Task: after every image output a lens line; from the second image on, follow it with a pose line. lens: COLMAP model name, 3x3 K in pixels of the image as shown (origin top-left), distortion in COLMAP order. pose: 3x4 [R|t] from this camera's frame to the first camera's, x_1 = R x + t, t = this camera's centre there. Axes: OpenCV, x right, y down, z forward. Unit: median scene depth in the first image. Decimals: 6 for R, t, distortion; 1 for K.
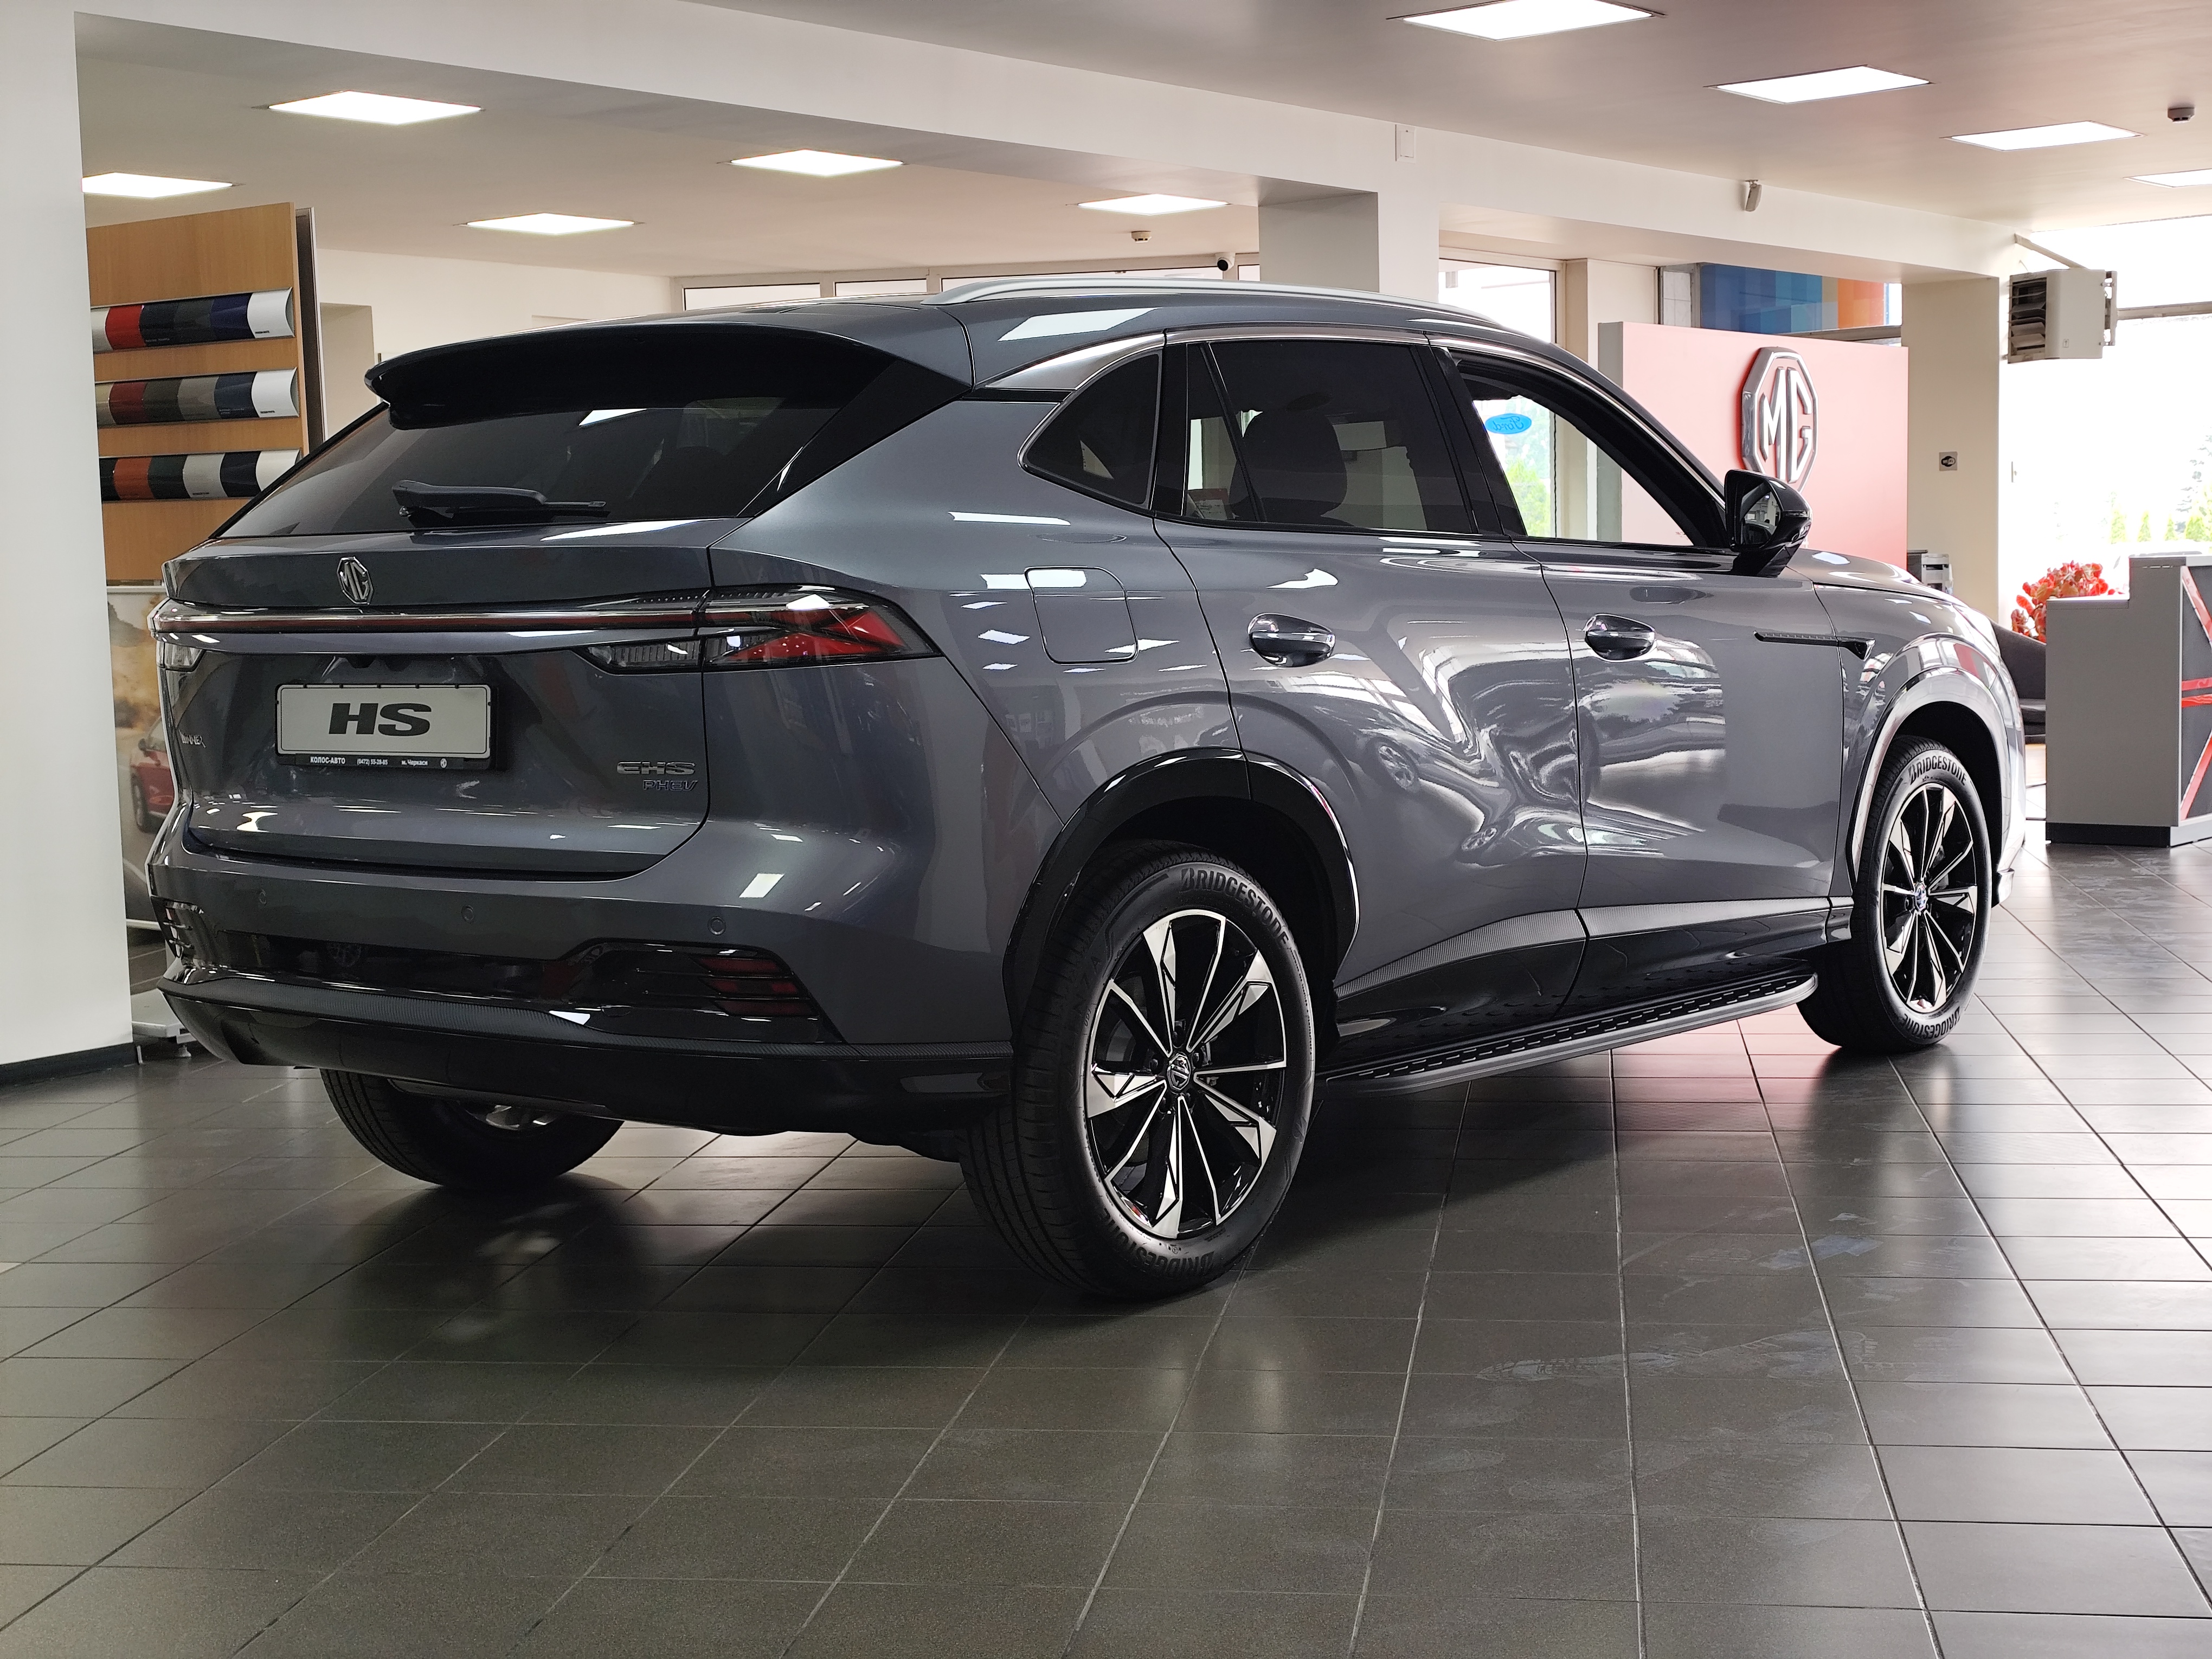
lens RADIAL K [[2855.6, 0, 1112.3], [0, 2855.6, 763.3], [0, 0, 1]] dist [0.072159, -0.064683]
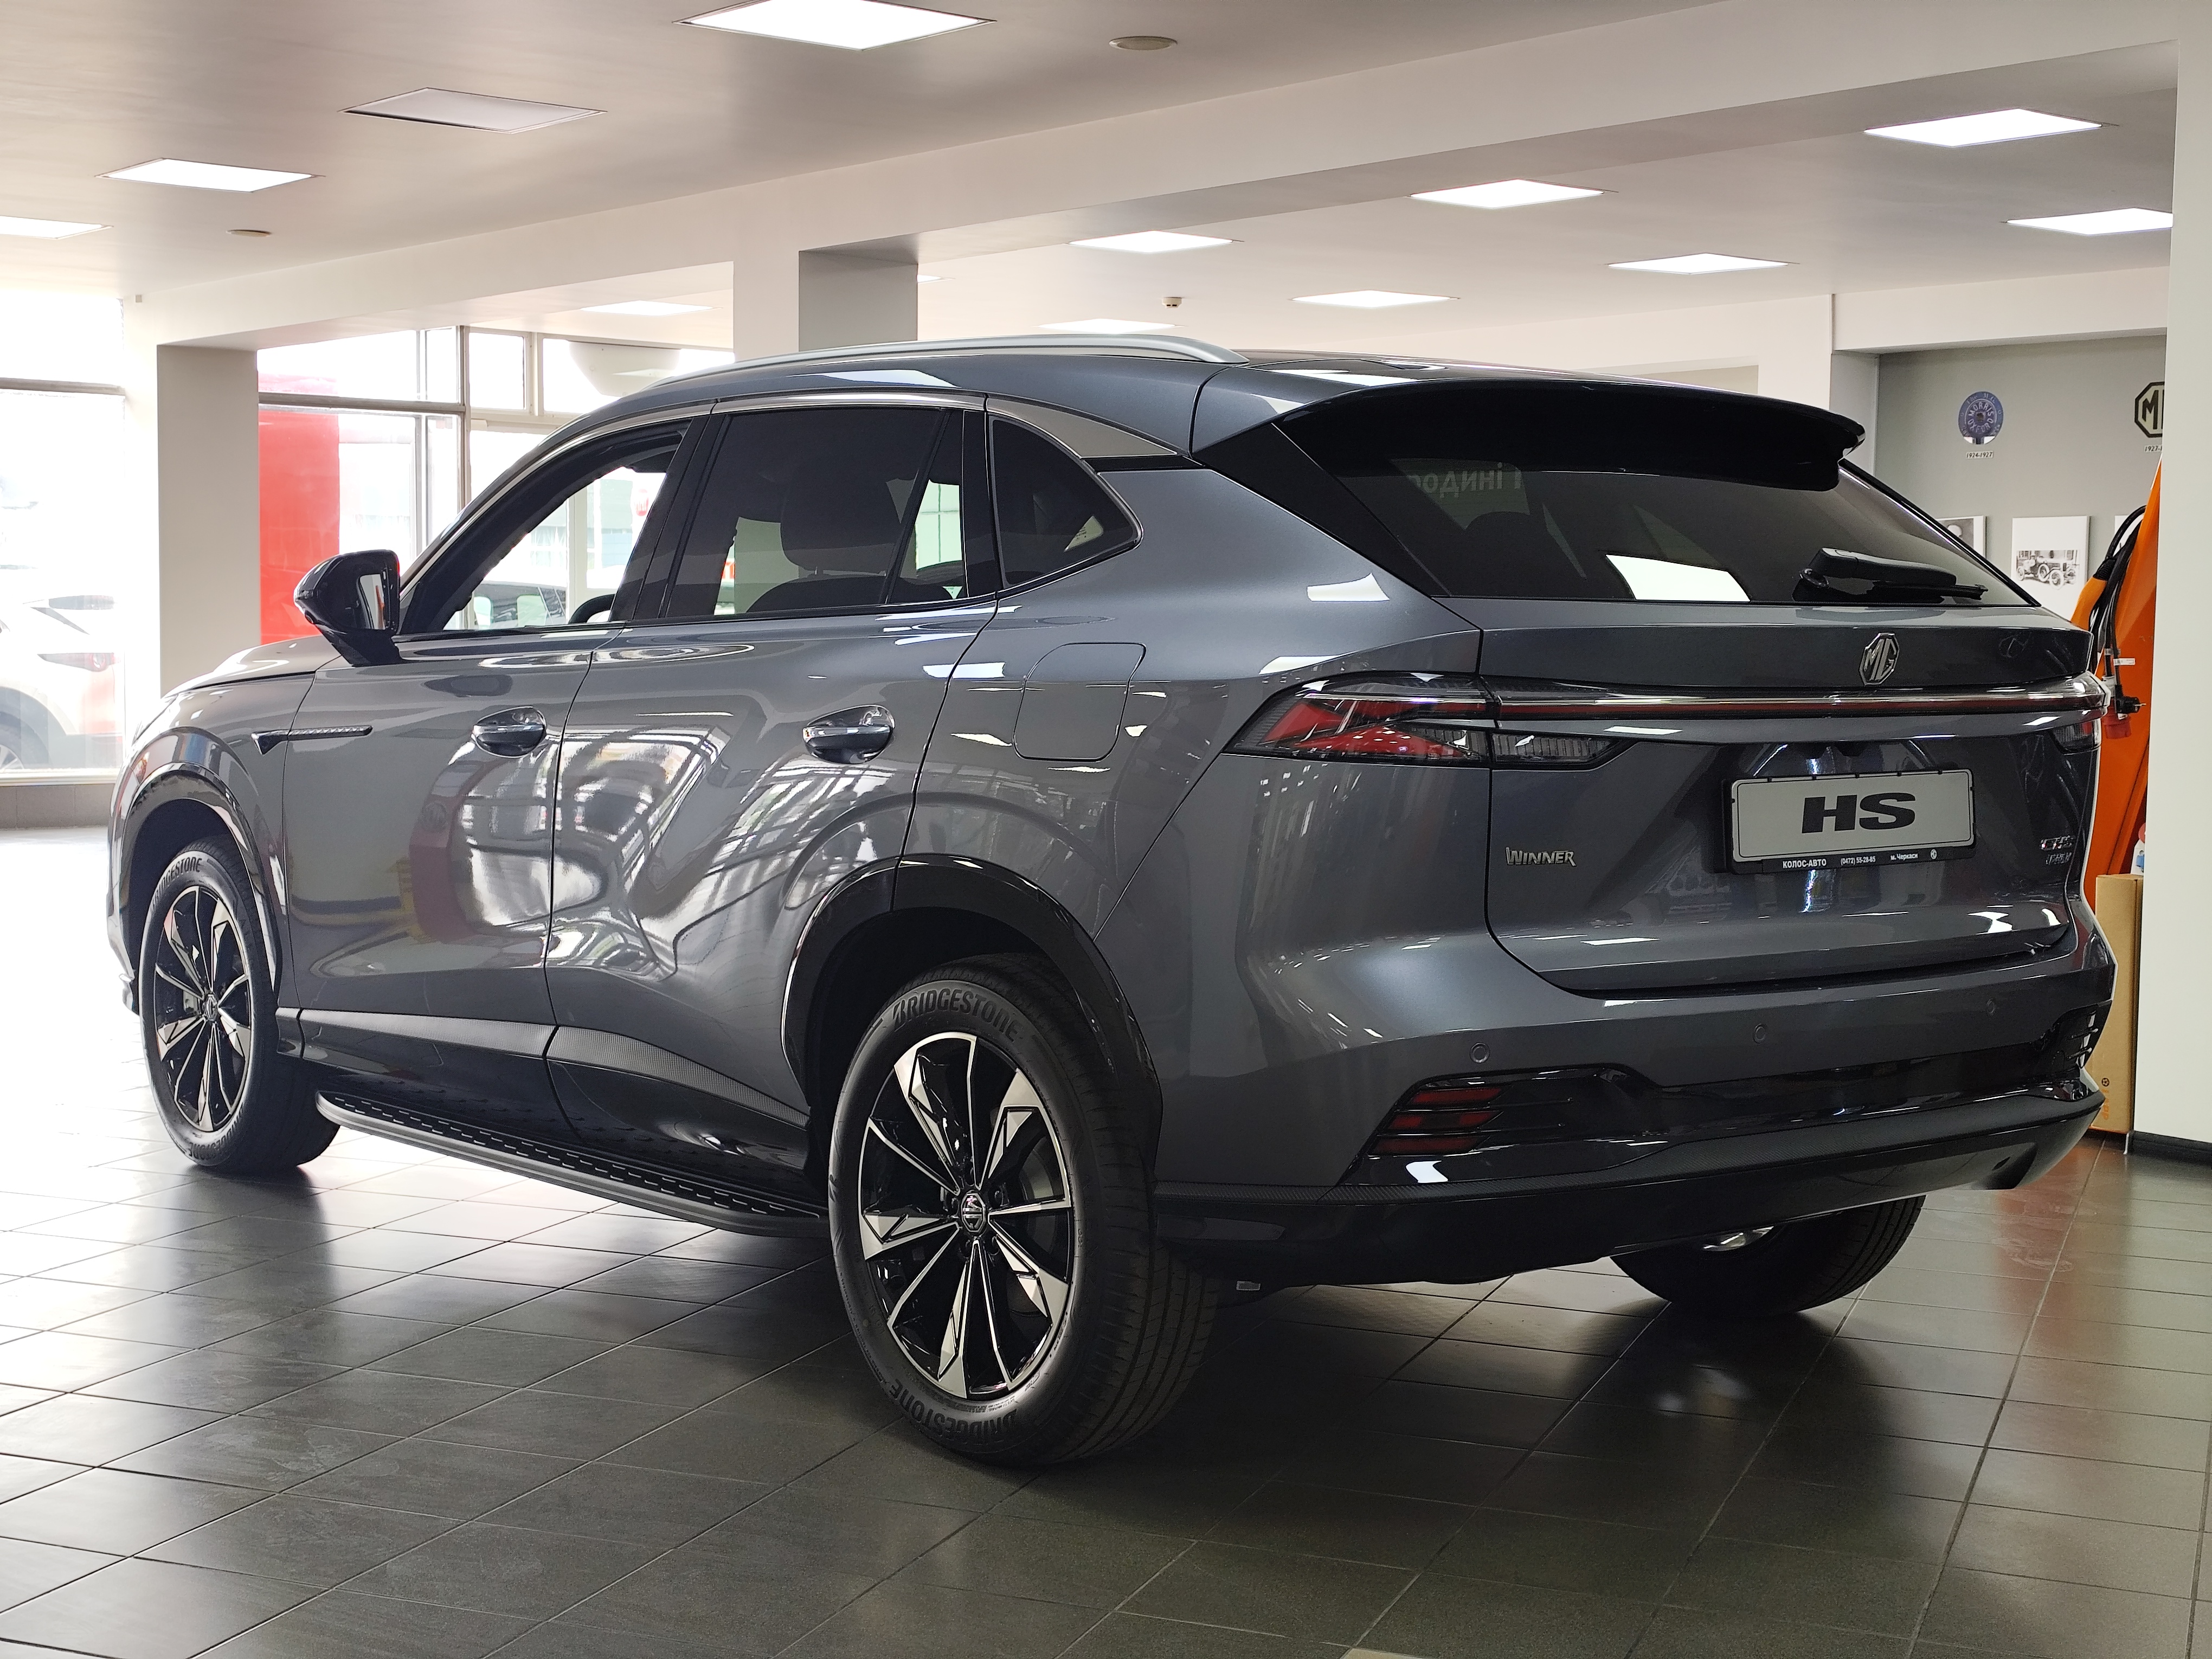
lens RADIAL K [[2855.6, 0, 1112.3], [0, 2855.6, 763.3], [0, 0, 1]] dist [0.072159, -0.064683]
pose [[0.248494, -0.020453, 0.968417, -1.186595], [0.048512, 0.998785, 0.008646, -0.049965], [-0.967418, 0.044832, 0.249185, 1.001490]]
